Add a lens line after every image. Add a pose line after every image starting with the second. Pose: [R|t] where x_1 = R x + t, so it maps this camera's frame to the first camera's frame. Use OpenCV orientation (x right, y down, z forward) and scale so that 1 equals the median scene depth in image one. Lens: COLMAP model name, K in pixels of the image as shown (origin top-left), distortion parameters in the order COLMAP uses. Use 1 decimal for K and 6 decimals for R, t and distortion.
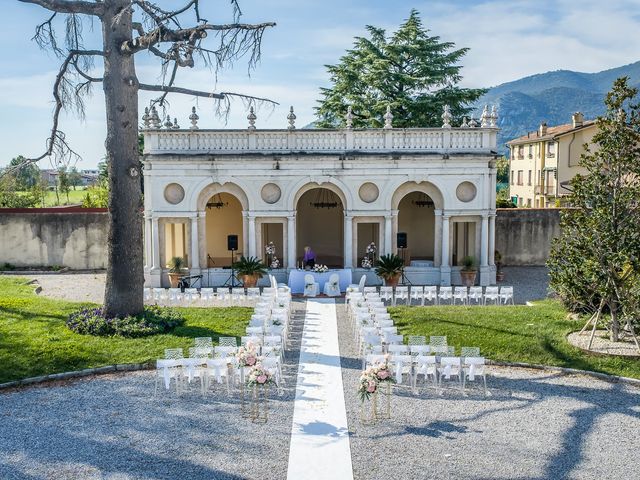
lens RADIAL K [[688.2, 0, 320.0], [0, 688.2, 240.0], [0, 0, 1]] dist [0.001439, -0.006230]
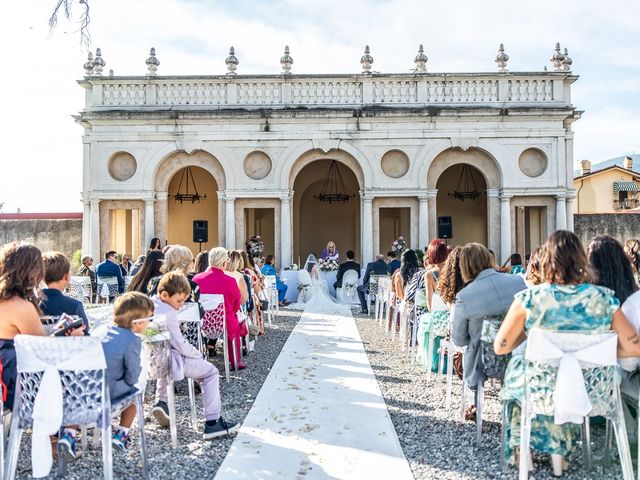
lens RADIAL K [[688.2, 0, 320.0], [0, 688.2, 240.0], [0, 0, 1]] dist [0.001439, -0.006230]
pose [[0.999939, -0.001669, -0.010911, 0.001046], [0.000758, 0.996551, -0.082979, 0.068486], [0.011012, 0.082966, 0.996492, 0.298720]]
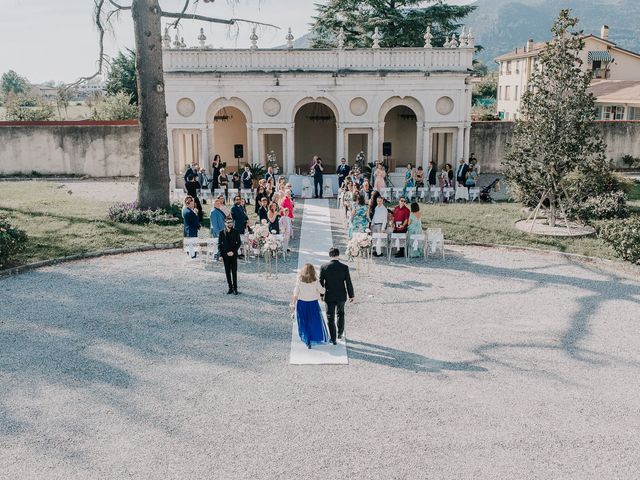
lens RADIAL K [[688.2, 0, 320.0], [0, 688.2, 240.0], [0, 0, 1]] dist [0.001439, -0.006230]
pose [[0.999955, -0.001904, 0.009318, -0.003124], [0.000770, 0.992749, 0.120203, 0.012966], [-0.009480, -0.120191, 0.992706, -0.145933]]
